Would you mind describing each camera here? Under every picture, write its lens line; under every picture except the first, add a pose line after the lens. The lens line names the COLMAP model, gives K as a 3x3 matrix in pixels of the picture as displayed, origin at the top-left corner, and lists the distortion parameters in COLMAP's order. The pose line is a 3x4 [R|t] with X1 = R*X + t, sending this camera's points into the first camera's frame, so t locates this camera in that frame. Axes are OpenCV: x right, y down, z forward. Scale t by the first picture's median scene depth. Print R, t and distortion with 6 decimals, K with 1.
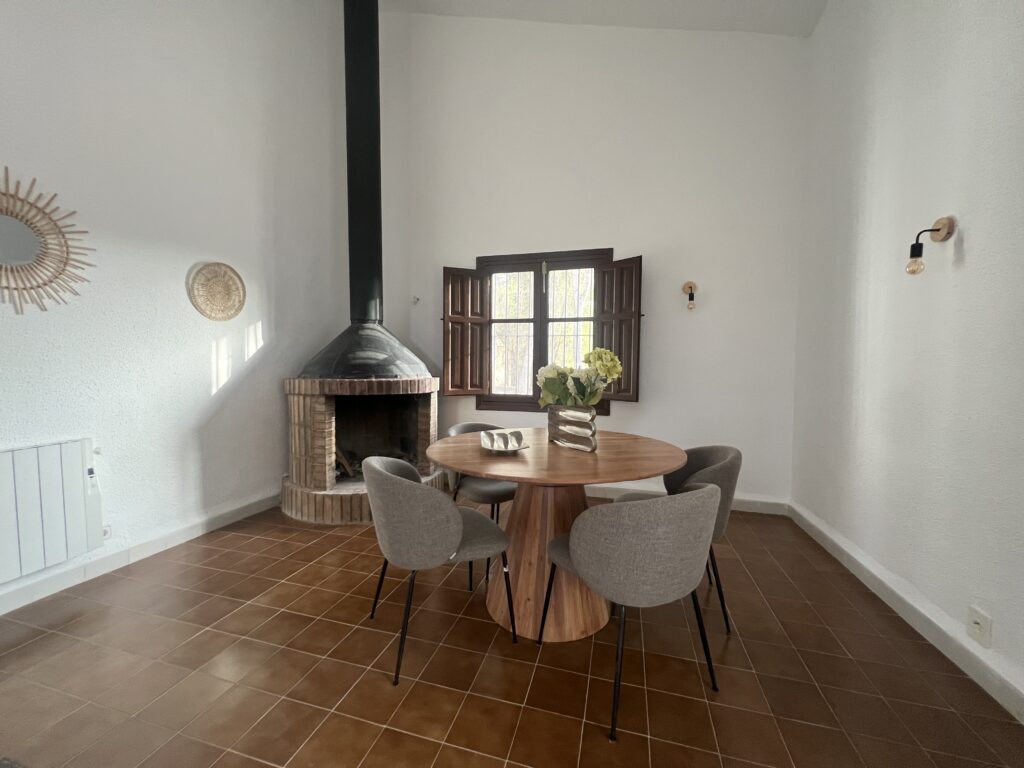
lens RADIAL K [[409.2, 0, 507.6], [0, 409.2, 381.9], [0, 0, 1]] dist [0.002345, -0.000082]
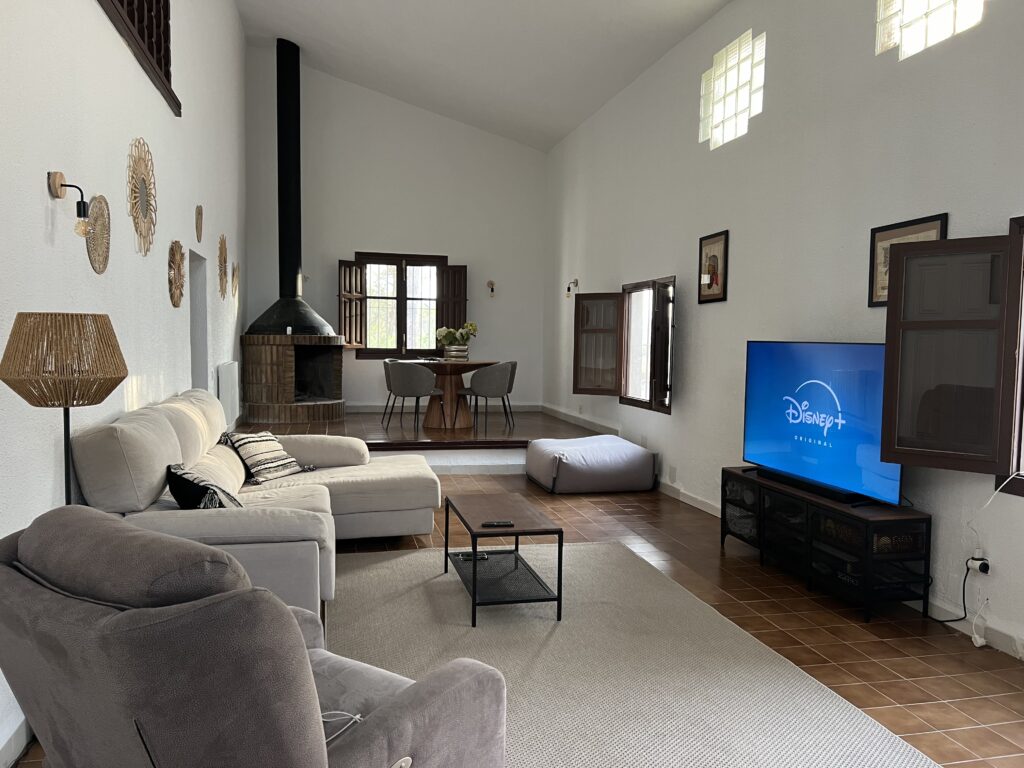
lens RADIAL K [[777.4, 0, 511.6], [0, 777.4, 385.5], [0, 0, 1]] dist [-0.001673, -0.000307]
pose [[0.876571, -0.023271, 0.480709, -0.958156], [0.010605, 0.999522, 0.029049, 0.092141], [-0.481155, -0.020366, 0.876399, -1.729513]]
